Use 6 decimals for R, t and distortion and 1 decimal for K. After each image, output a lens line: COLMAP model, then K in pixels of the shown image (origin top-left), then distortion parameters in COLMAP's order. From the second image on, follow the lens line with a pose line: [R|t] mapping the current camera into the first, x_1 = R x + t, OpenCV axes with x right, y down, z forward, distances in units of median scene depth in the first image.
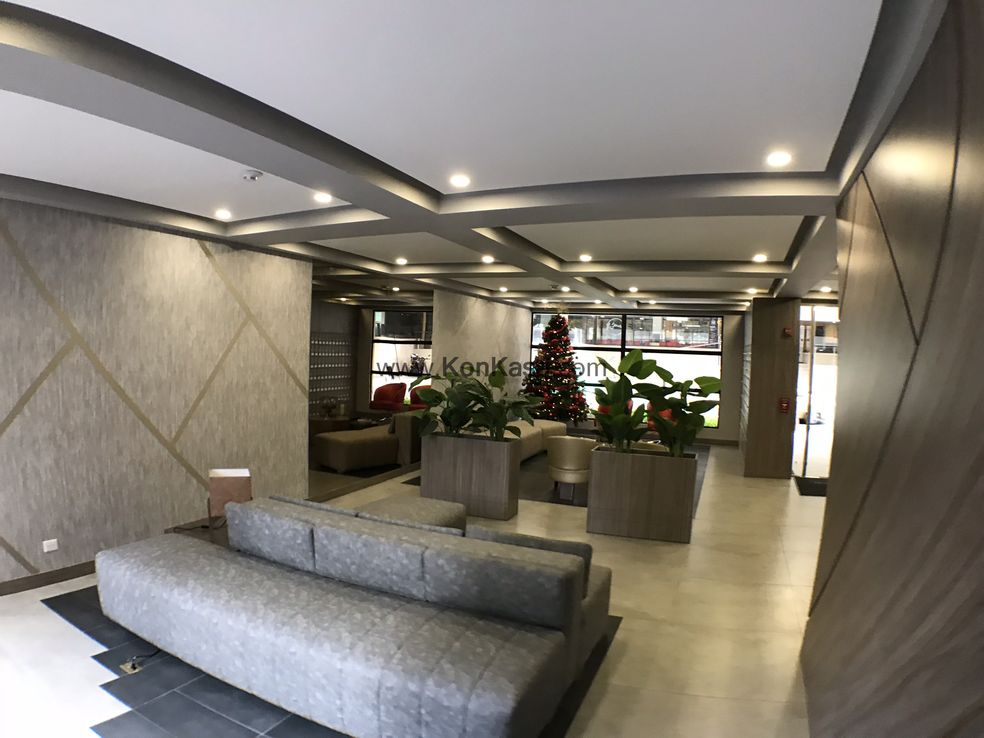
lens RADIAL K [[788.3, 0, 494.2], [0, 788.3, 374.4], [0, 0, 1]] dist [-0.080875, -0.004433]
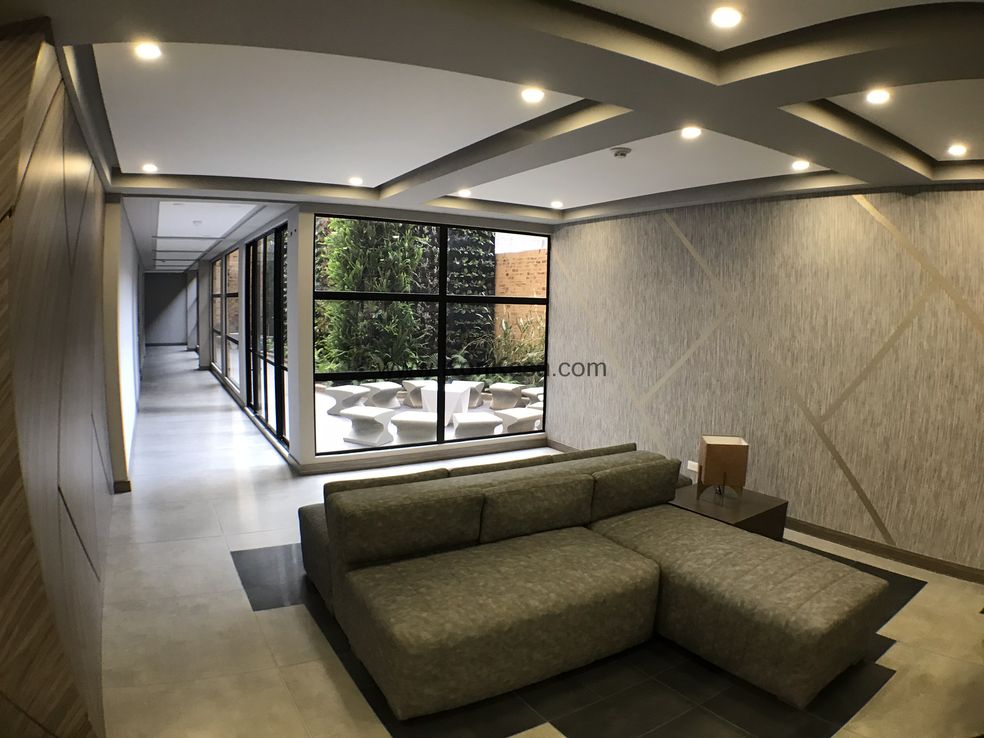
lens RADIAL K [[788.3, 0, 493.0], [0, 788.3, 362.7], [0, 0, 1]] dist [-0.080875, -0.004433]
pose [[-0.597406, 0.024749, -0.801557, 0.562213], [-0.075182, 0.993393, 0.086705, -0.032004], [0.798407, 0.112060, -0.591598, 1.224527]]
